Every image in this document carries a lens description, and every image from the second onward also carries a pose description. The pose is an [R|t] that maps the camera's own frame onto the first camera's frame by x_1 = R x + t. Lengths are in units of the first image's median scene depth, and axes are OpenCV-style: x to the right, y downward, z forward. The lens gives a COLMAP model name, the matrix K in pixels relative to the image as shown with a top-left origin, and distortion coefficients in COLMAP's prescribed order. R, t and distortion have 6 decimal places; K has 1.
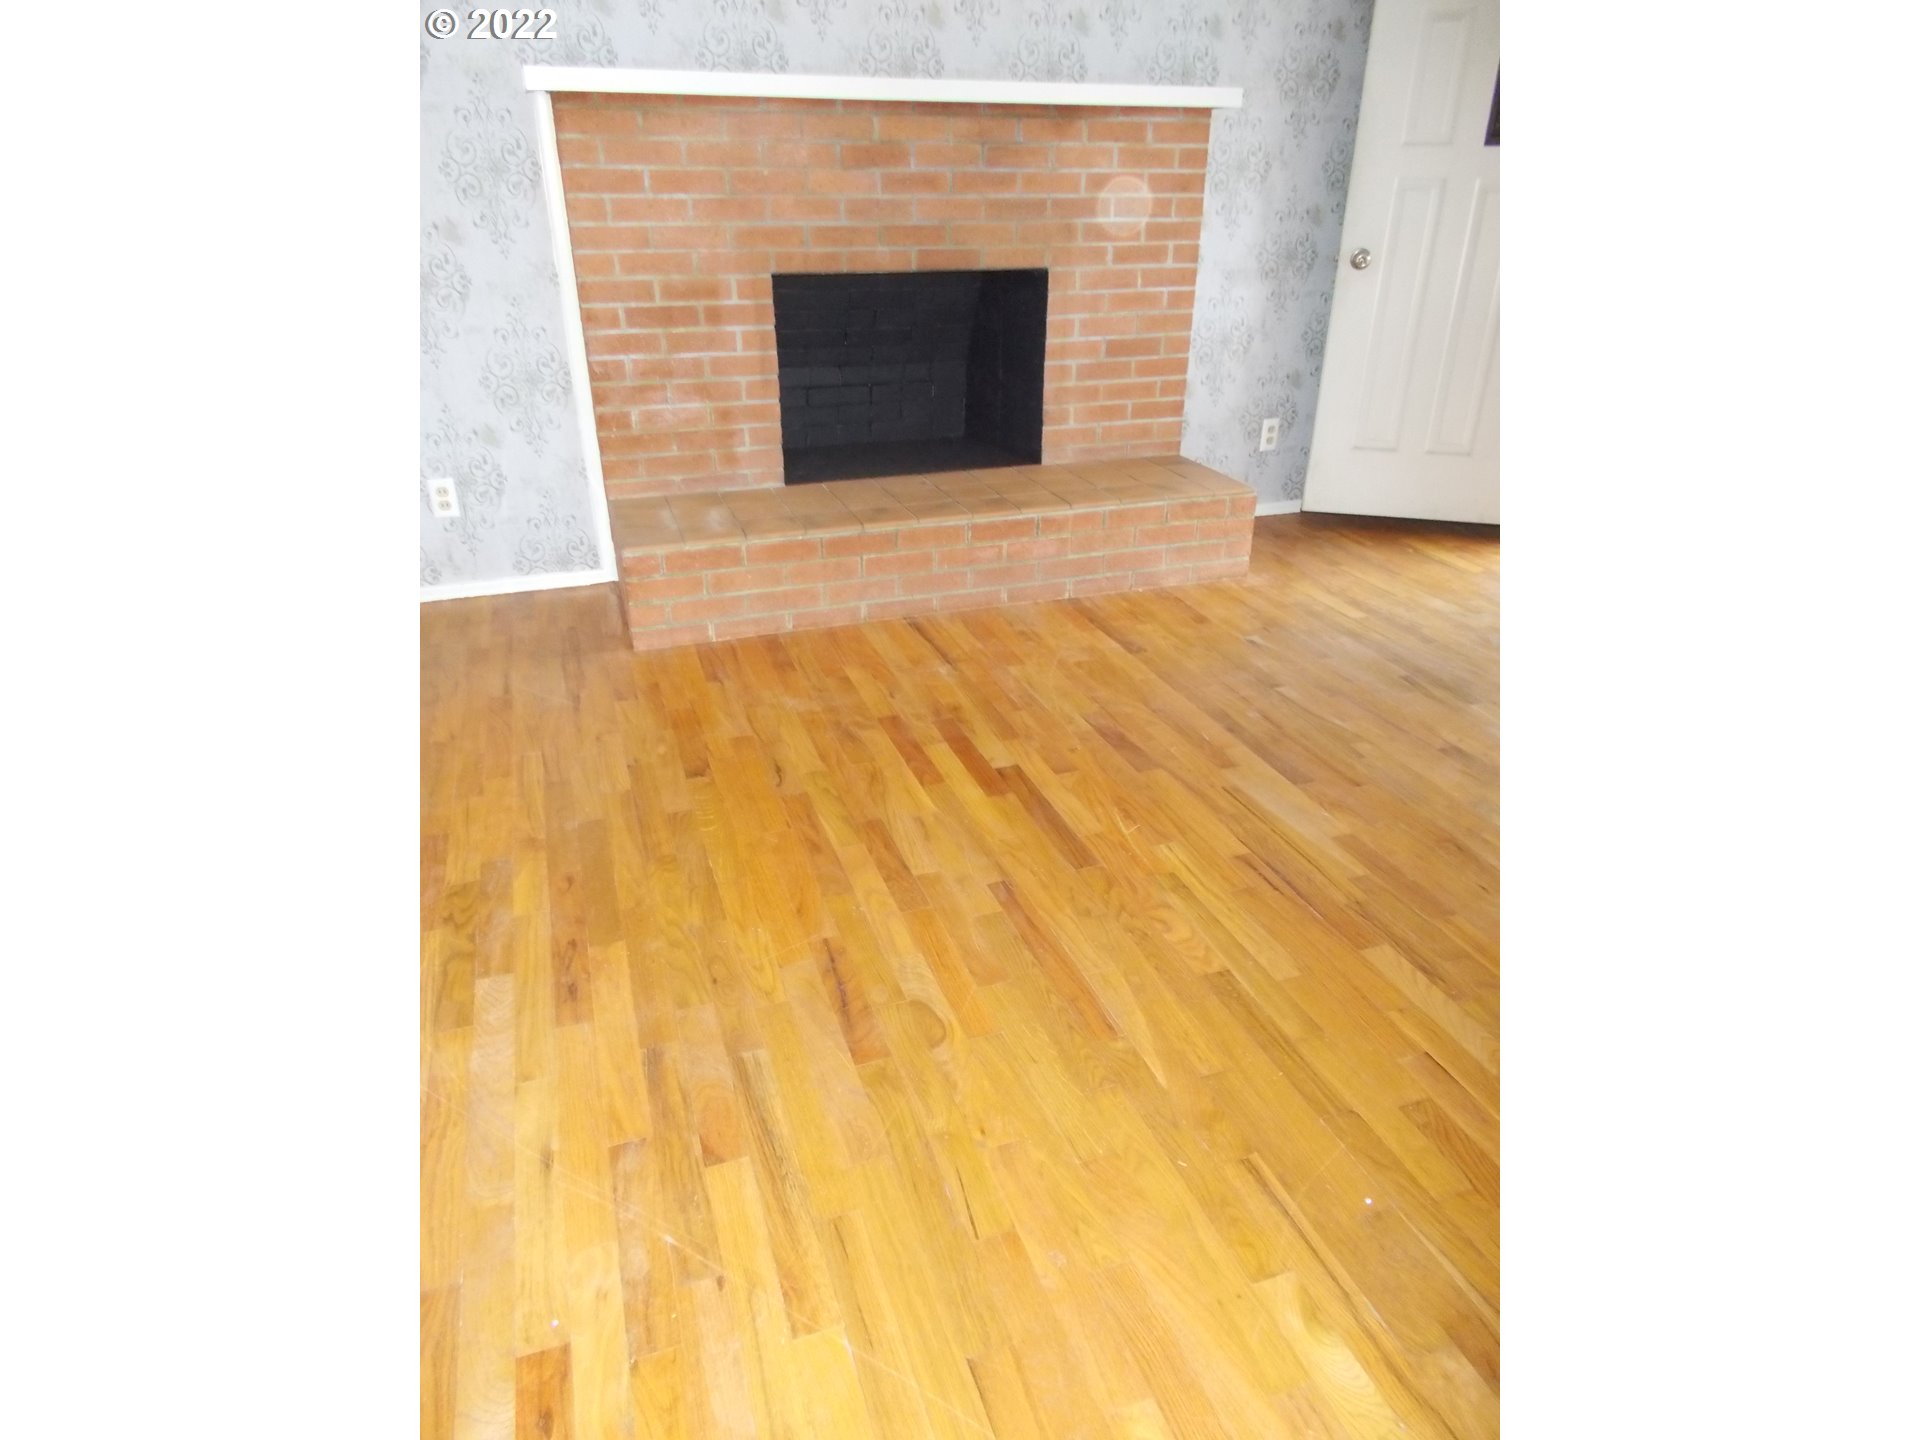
lens RADIAL K [[1140.2, 0, 965.4], [0, 1140.2, 719.4], [0, 0, 1]] dist [0.029868, -0.003440]
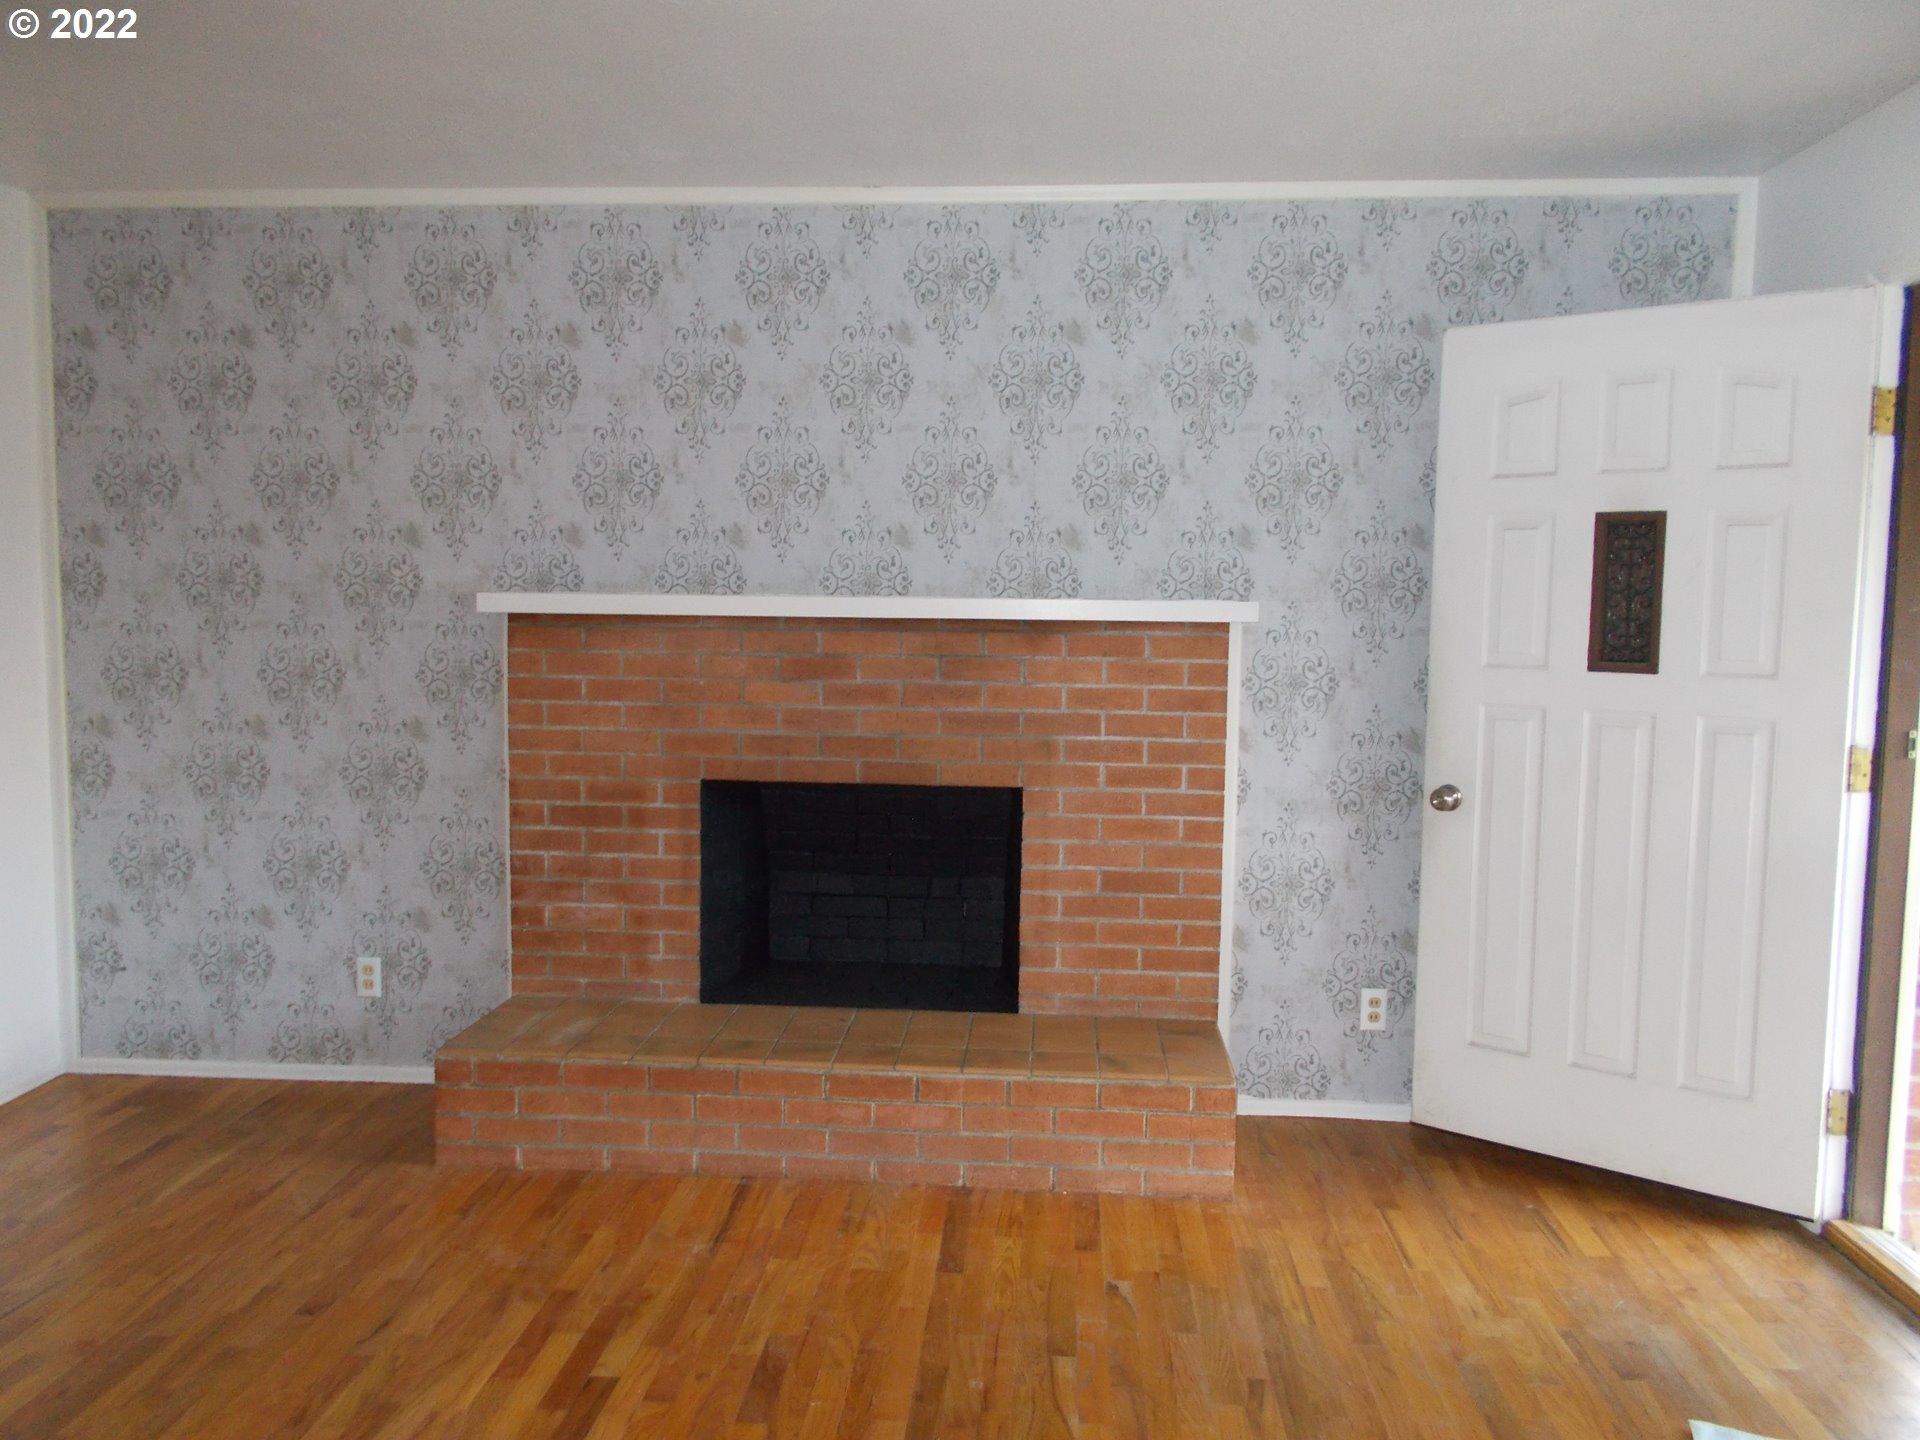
lens RADIAL K [[1534.0, 0, 956.6], [0, 1534.0, 725.9], [0, 0, 1]] dist [0.029274, -0.022070]
pose [[0.907077, 0.040170, -0.419044, 0.539850], [-0.189051, 0.928281, -0.320240, -0.065300], [0.376126, 0.369703, 0.849617, -0.005815]]
